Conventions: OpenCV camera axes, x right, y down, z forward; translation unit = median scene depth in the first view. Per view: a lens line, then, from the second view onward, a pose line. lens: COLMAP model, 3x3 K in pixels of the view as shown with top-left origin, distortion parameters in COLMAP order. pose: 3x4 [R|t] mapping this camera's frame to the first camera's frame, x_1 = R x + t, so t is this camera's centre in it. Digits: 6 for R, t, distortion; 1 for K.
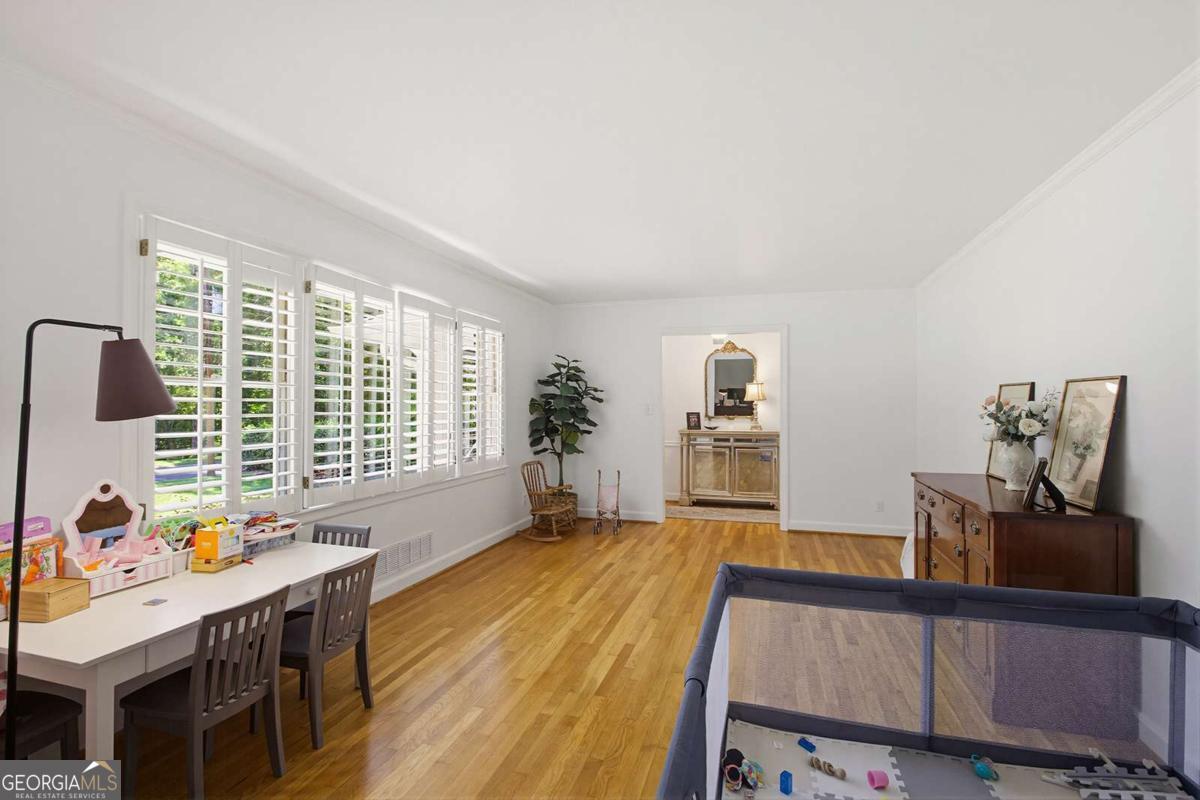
lens RADIAL K [[567.2, 0, 595.5], [0, 567.2, 401.4], [0, 0, 1]] dist [-0.010033, 0.002269]
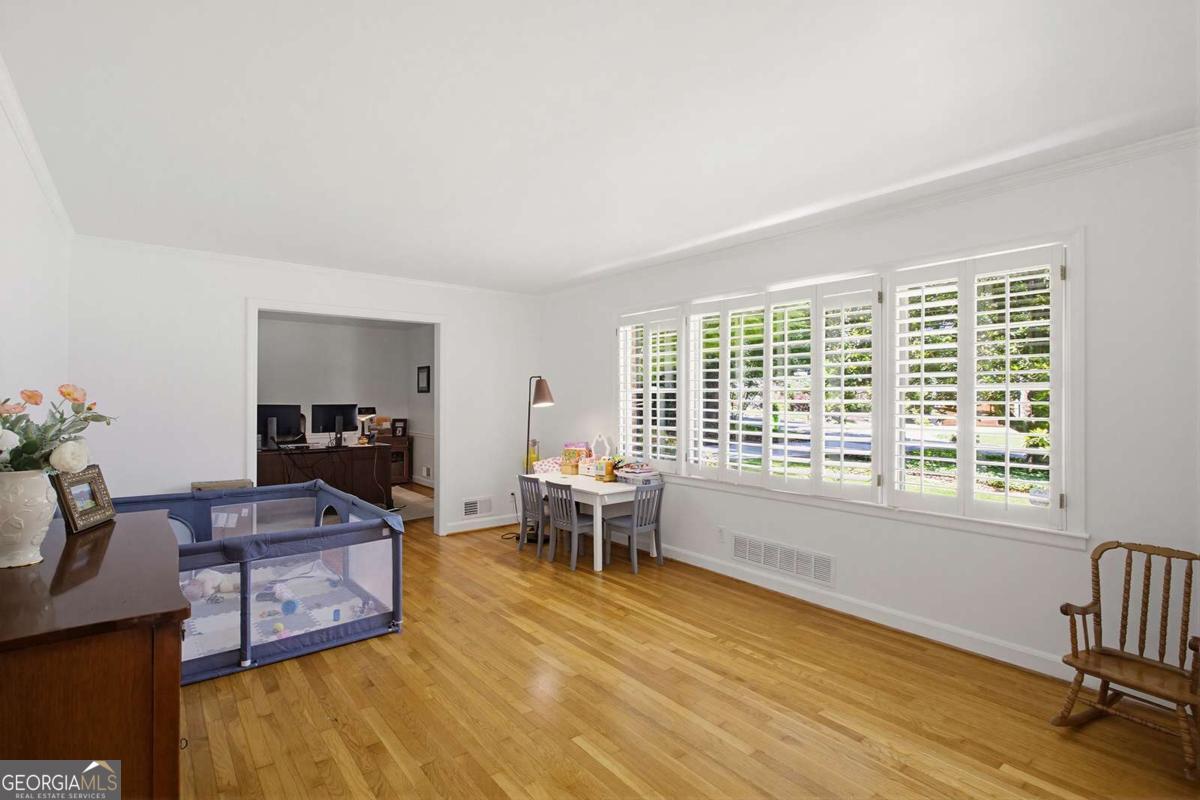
lens RADIAL K [[567.2, 0, 597.8], [0, 567.2, 400.1], [0, 0, 1]] dist [-0.010033, 0.002269]
pose [[-0.558878, -0.003680, -0.829242, 0.718392], [-0.001326, 0.999993, -0.003545, 0.002856], [0.829249, -0.000882, -0.558879, 1.417968]]
